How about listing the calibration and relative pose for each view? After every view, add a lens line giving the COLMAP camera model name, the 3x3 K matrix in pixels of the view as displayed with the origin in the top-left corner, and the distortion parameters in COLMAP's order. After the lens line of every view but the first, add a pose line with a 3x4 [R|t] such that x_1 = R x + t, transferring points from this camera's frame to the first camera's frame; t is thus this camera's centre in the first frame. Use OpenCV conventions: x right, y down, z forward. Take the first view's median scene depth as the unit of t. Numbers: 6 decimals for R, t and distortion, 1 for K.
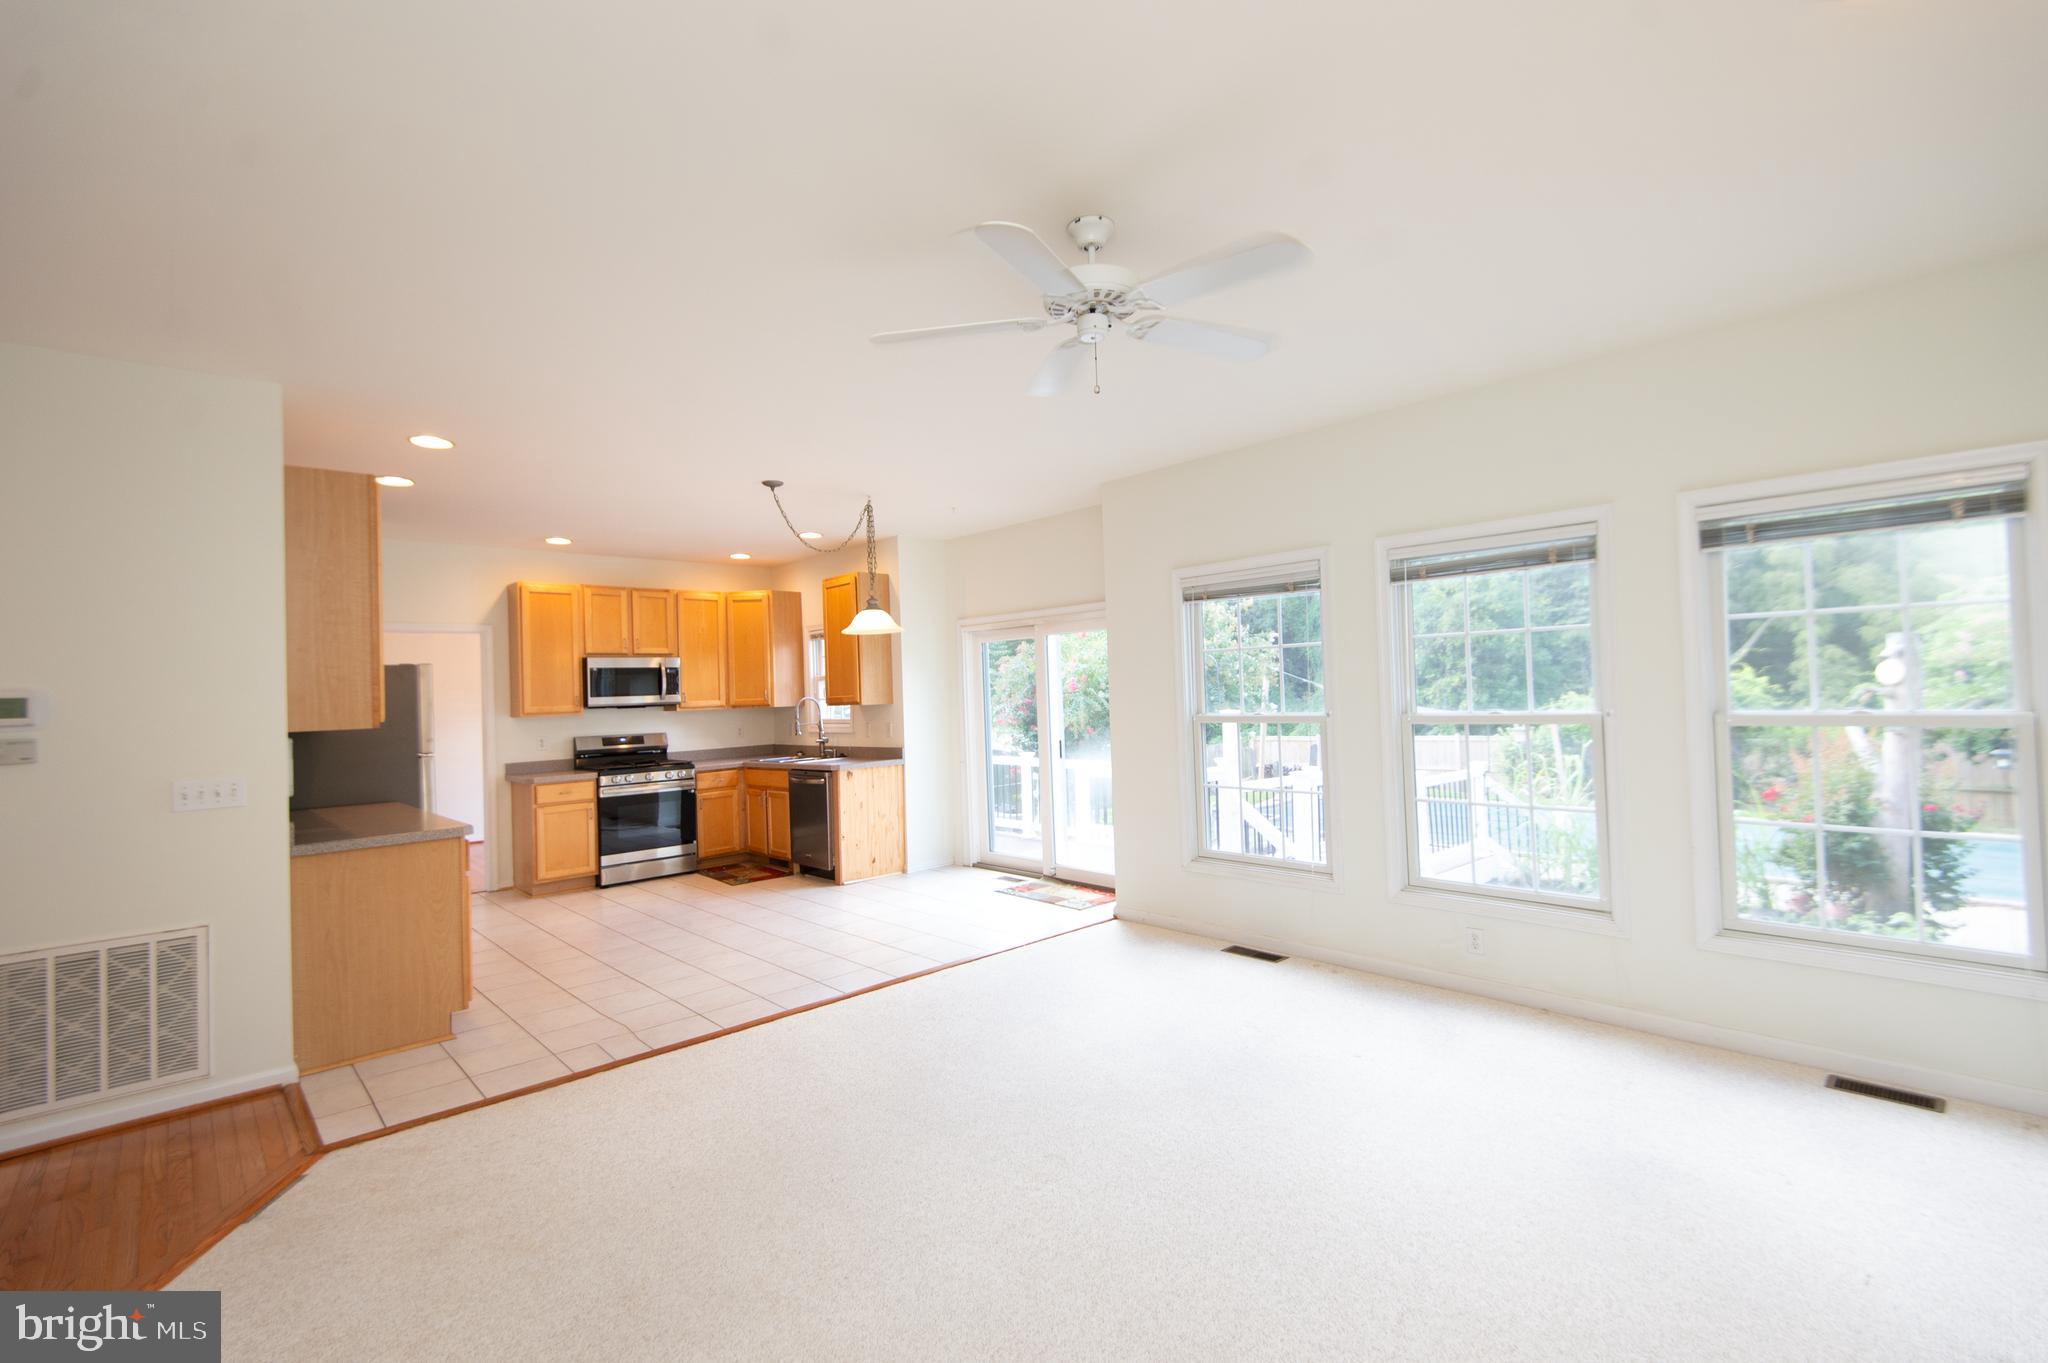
lens RADIAL K [[898.7, 0, 1025.2], [0, 898.7, 671.0], [0, 0, 1]] dist [0.019742, -0.012208]
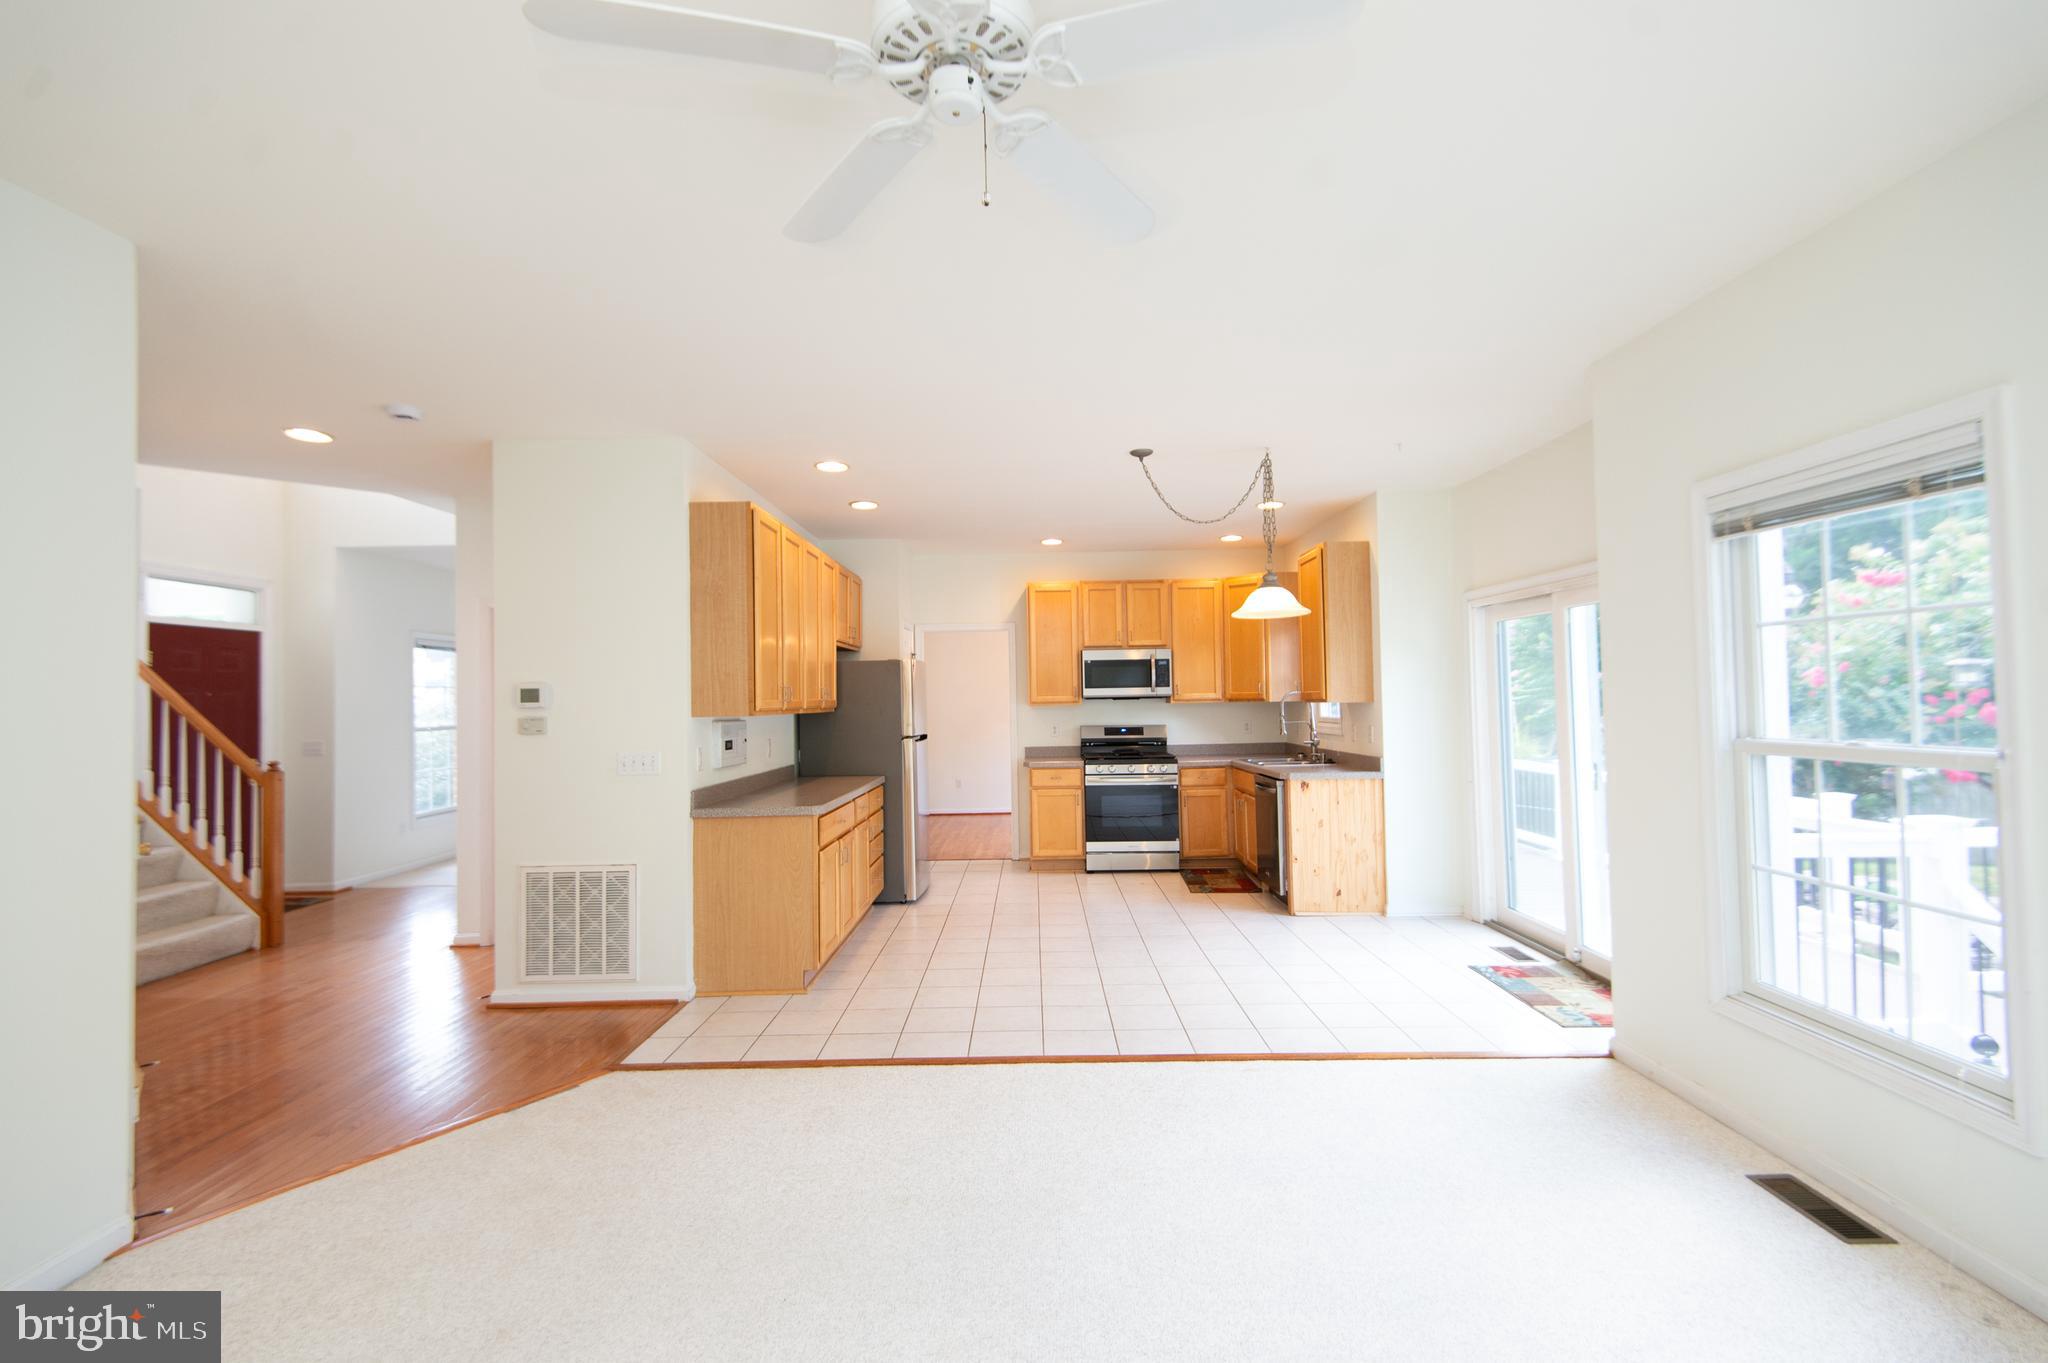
lens RADIAL K [[898.7, 0, 1028.2], [0, 898.7, 667.0], [0, 0, 1]] dist [0.019742, -0.012208]
pose [[0.728170, -0.002554, -0.685392, 0.192299], [0.008960, 0.999943, 0.005794, -0.002304], [0.685338, -0.010360, 0.728151, 0.215933]]
